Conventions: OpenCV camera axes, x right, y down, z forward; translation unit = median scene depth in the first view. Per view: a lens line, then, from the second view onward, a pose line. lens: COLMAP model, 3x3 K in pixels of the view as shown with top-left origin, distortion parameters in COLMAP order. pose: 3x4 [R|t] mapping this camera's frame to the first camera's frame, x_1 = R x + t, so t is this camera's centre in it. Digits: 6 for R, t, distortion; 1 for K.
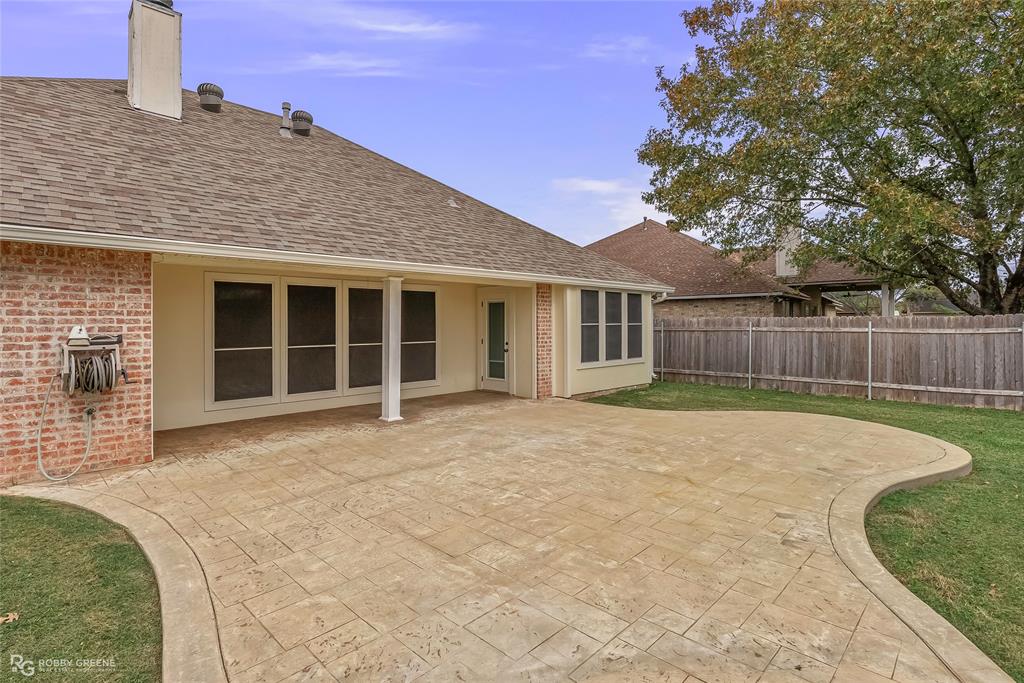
lens RADIAL K [[507.2, 0, 513.4], [0, 507.2, 317.7], [0, 0, 1]] dist [-0.011259, -0.000545]
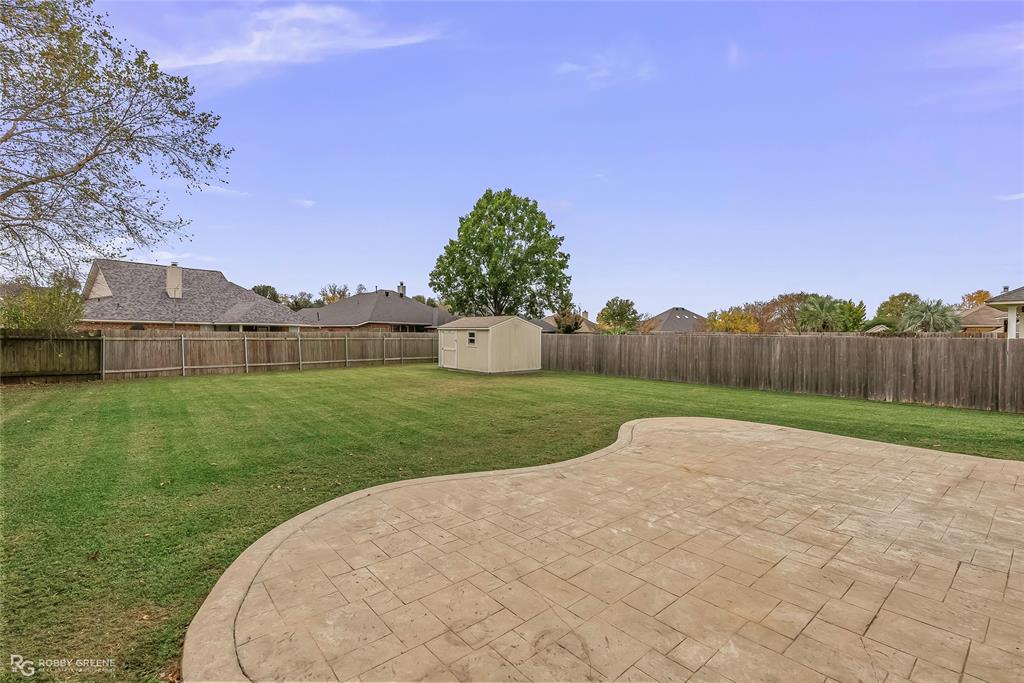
lens RADIAL K [[465.1, 0, 518.1], [0, 465.1, 338.4], [0, 0, 1]] dist [-0.008401, 0.002801]
pose [[-0.996339, -0.003583, 0.085420, 0.383363], [-0.004472, 0.999938, -0.010229, 0.003234], [-0.085378, -0.010573, -0.996293, 1.251747]]
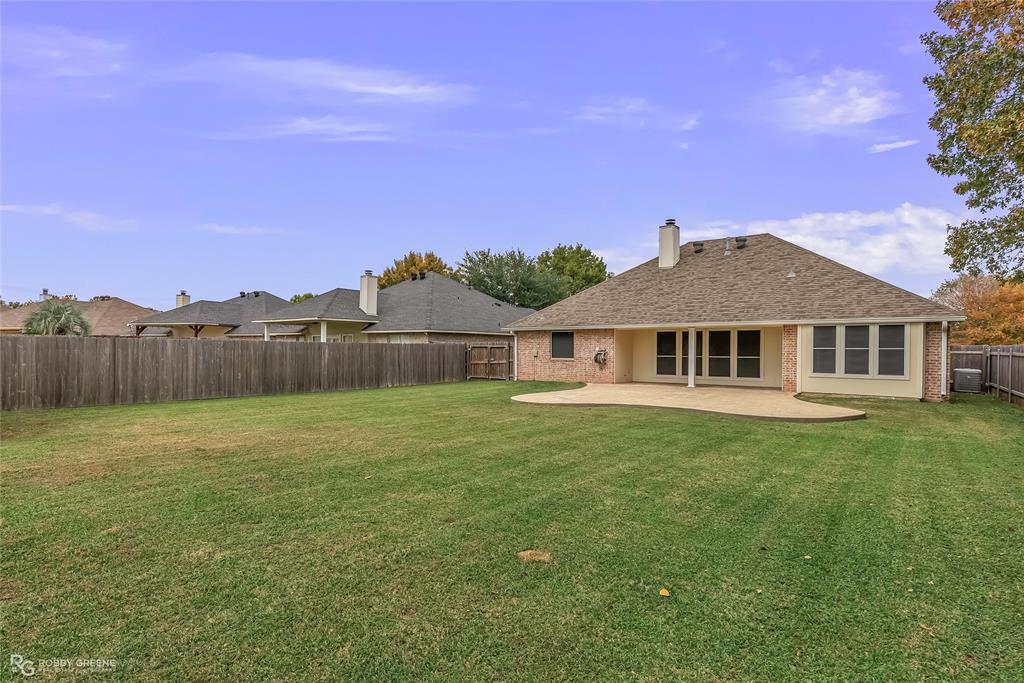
lens RADIAL K [[506.8, 0, 521.3], [0, 506.8, 348.6], [0, 0, 1]] dist [-0.001986, 0.001002]
pose [[0.139705, 0.008027, -0.990161, 1.843205], [0.008791, 0.999918, 0.009346, -0.010819], [0.990154, -0.010011, 0.139623, -0.126456]]
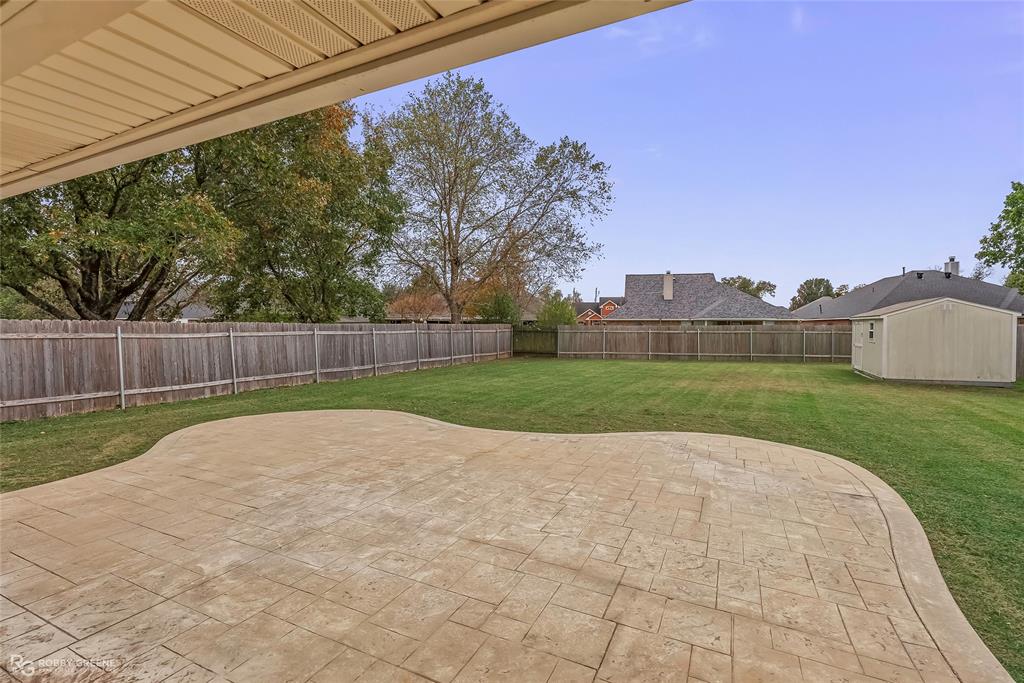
lens RADIAL K [[465.1, 0, 511.8], [0, 465.1, 344.0], [0, 0, 1]] dist [-0.008401, 0.002801]
pose [[-0.324116, -0.028109, 0.945600, -0.449703], [-0.016289, 0.999576, 0.024131, 0.009171], [-0.945877, -0.007582, -0.324436, 0.750516]]
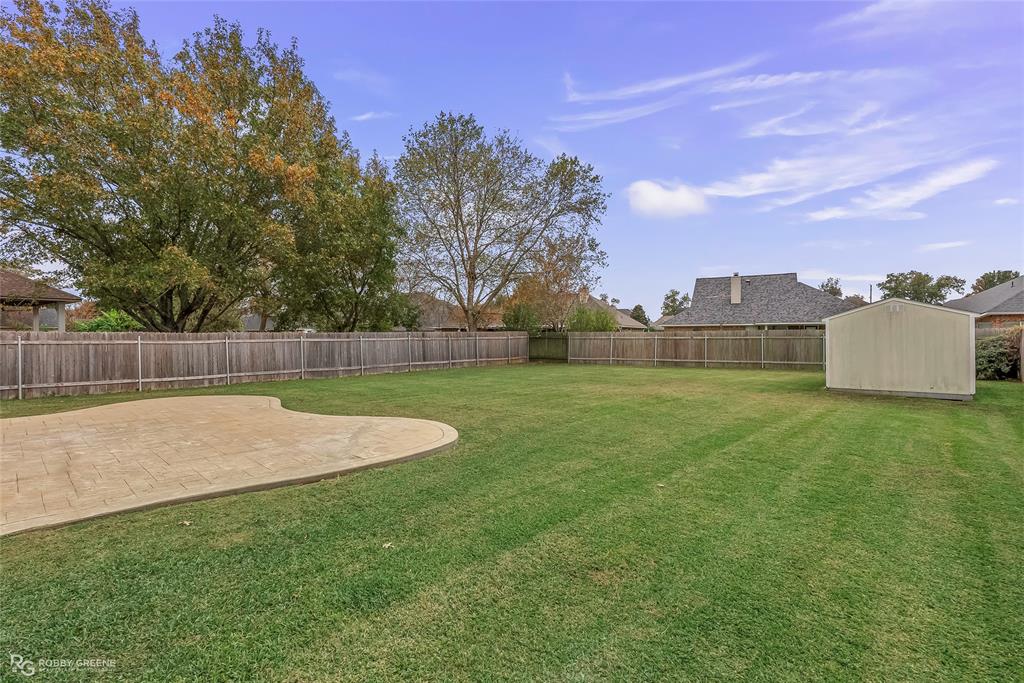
lens RADIAL K [[465.1, 0, 513.5], [0, 465.1, 341.7], [0, 0, 1]] dist [-0.008401, 0.002801]
pose [[-0.042783, -0.008306, 0.999050, -0.802099], [-0.012001, 0.999898, 0.007799, 0.001038], [-0.999012, -0.011656, -0.042878, 0.017556]]
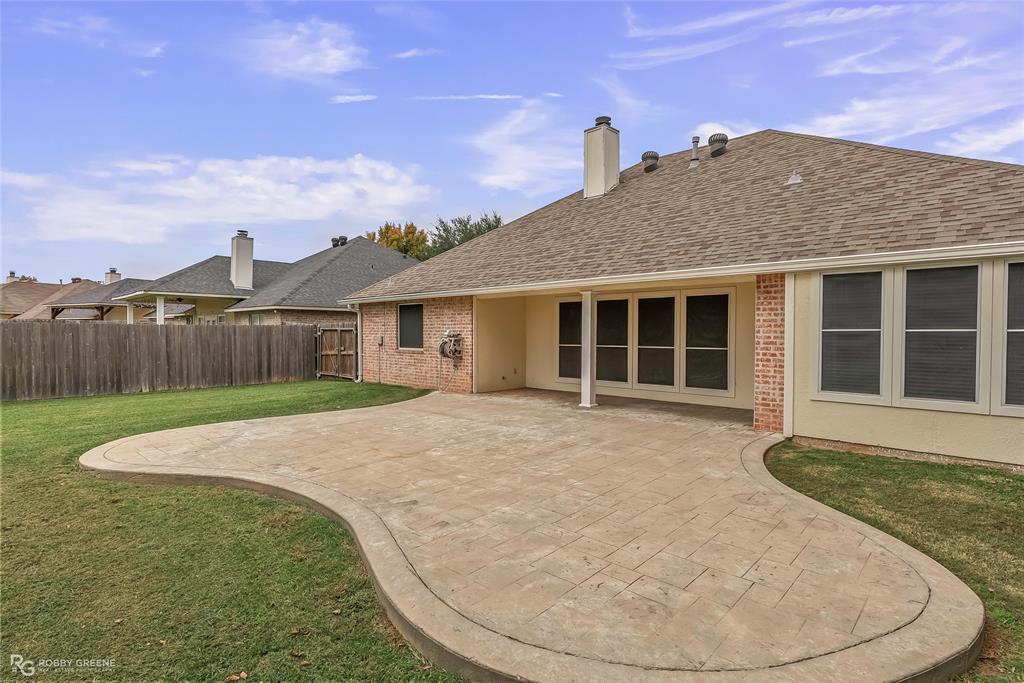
lens RADIAL K [[506.8, 0, 512.3], [0, 506.8, 338.1], [0, 0, 1]] dist [-0.001986, 0.001002]
pose [[0.030710, 0.018779, -0.999352, 0.898391], [0.011524, 0.999750, 0.019140, 0.007520], [0.999462, -0.012105, 0.030486, 0.703500]]
